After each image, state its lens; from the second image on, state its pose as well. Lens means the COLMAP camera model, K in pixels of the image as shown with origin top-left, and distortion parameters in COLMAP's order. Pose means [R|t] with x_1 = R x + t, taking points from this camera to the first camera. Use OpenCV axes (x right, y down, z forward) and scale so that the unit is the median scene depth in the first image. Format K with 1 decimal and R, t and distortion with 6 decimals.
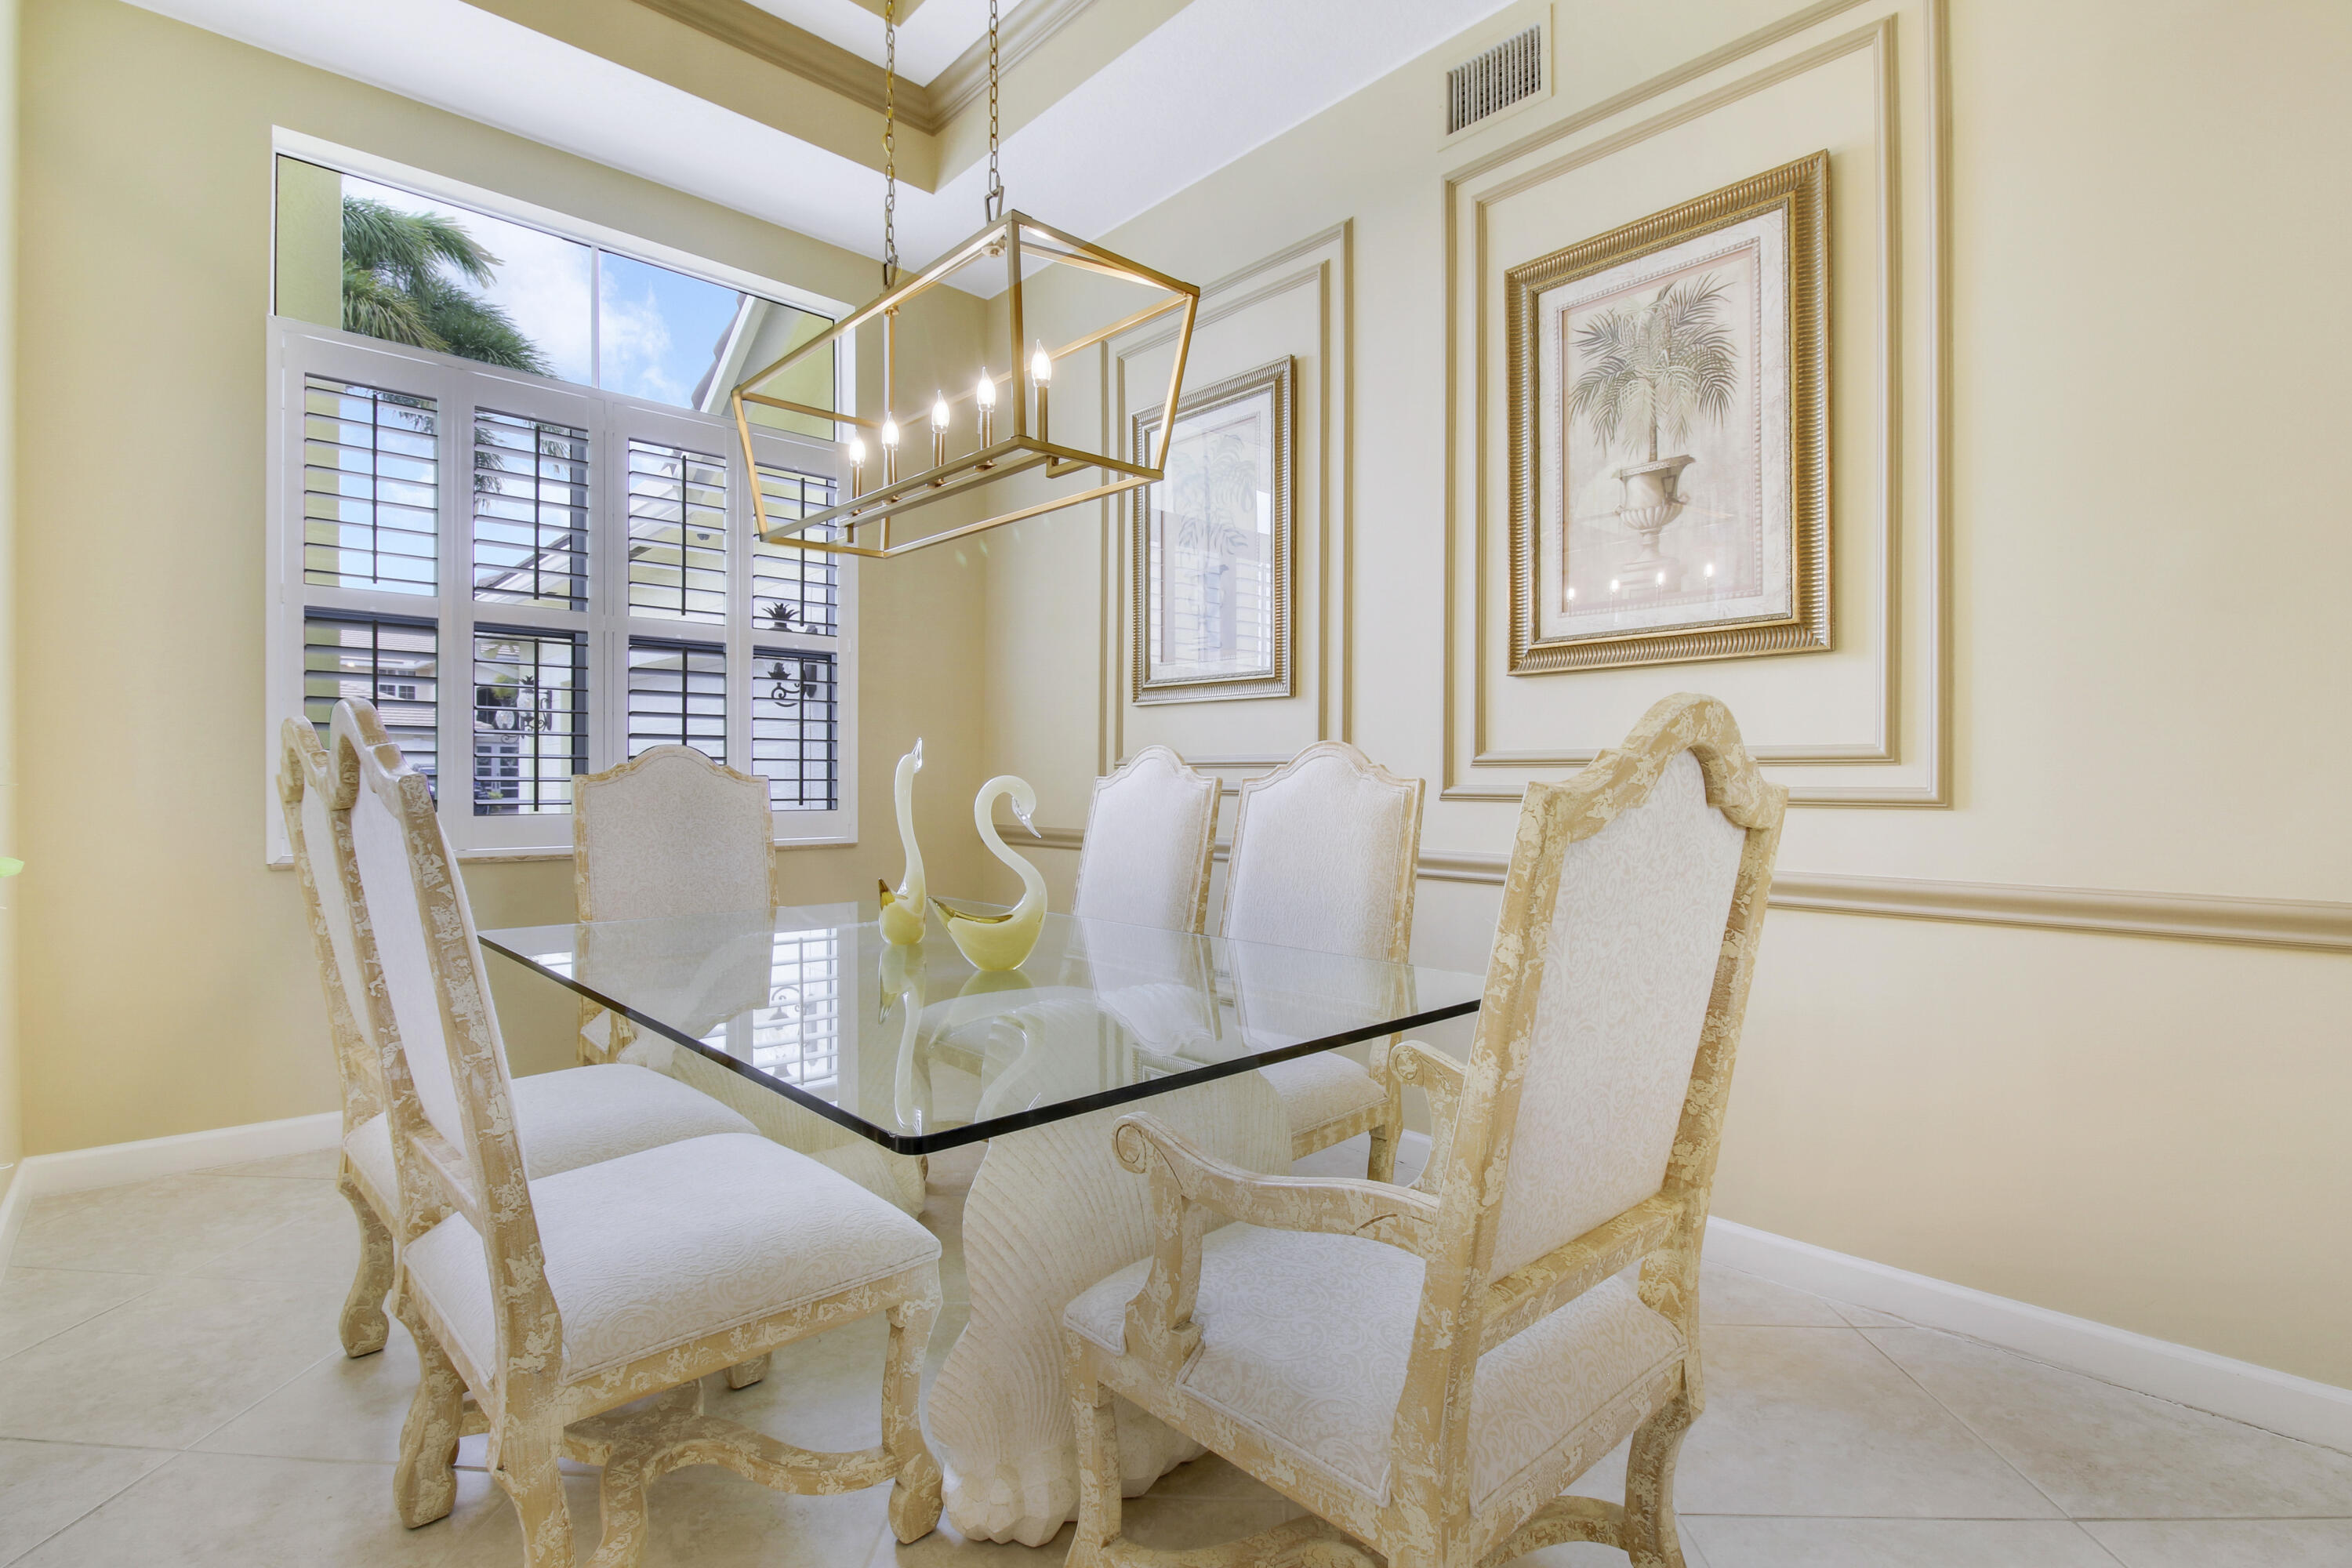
lens RADIAL K [[1082.0, 0, 1176.0], [0, 1082.0, 784.0], [0, 0, 1]] dist [-0.001496, -0.000537]
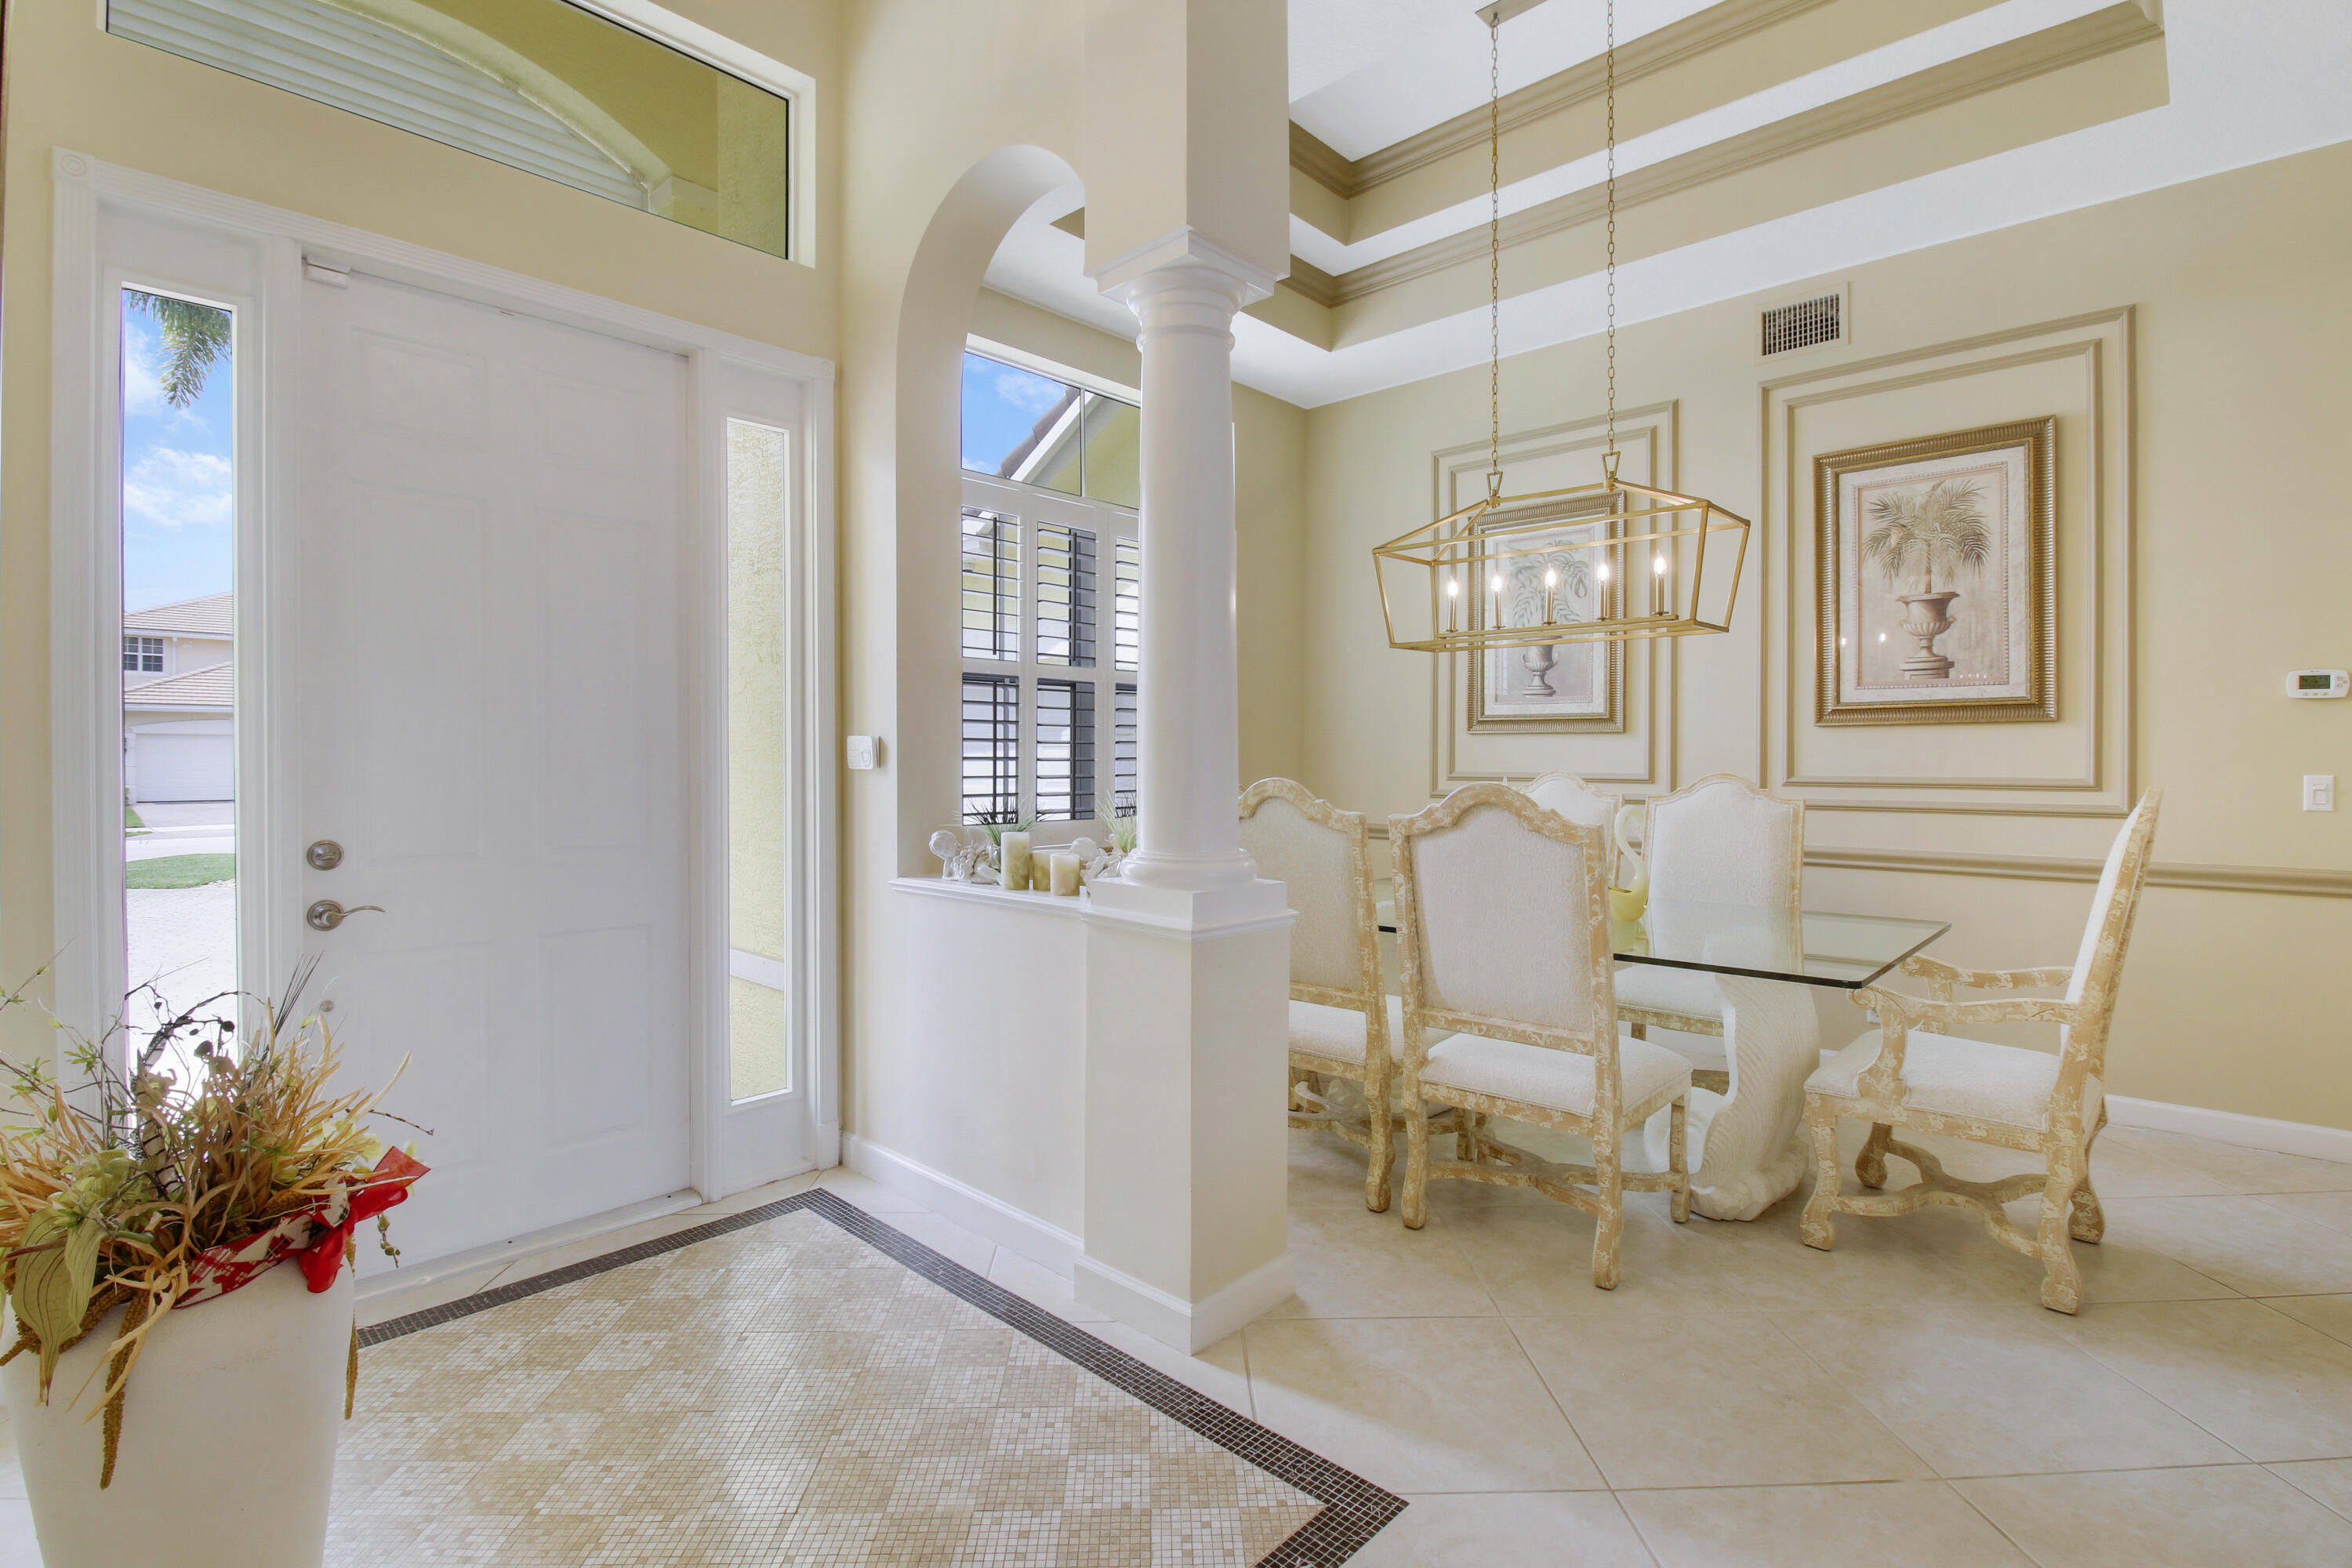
lens RADIAL K [[1107.9, 0, 1177.9], [0, 1107.9, 772.6], [0, 0, 1]] dist [-0.003081, -0.000246]
pose [[0.996799, -0.006787, 0.079657, -0.757477], [0.006097, 0.999942, 0.008901, -0.059829], [-0.079713, -0.008386, 0.996783, -0.500582]]
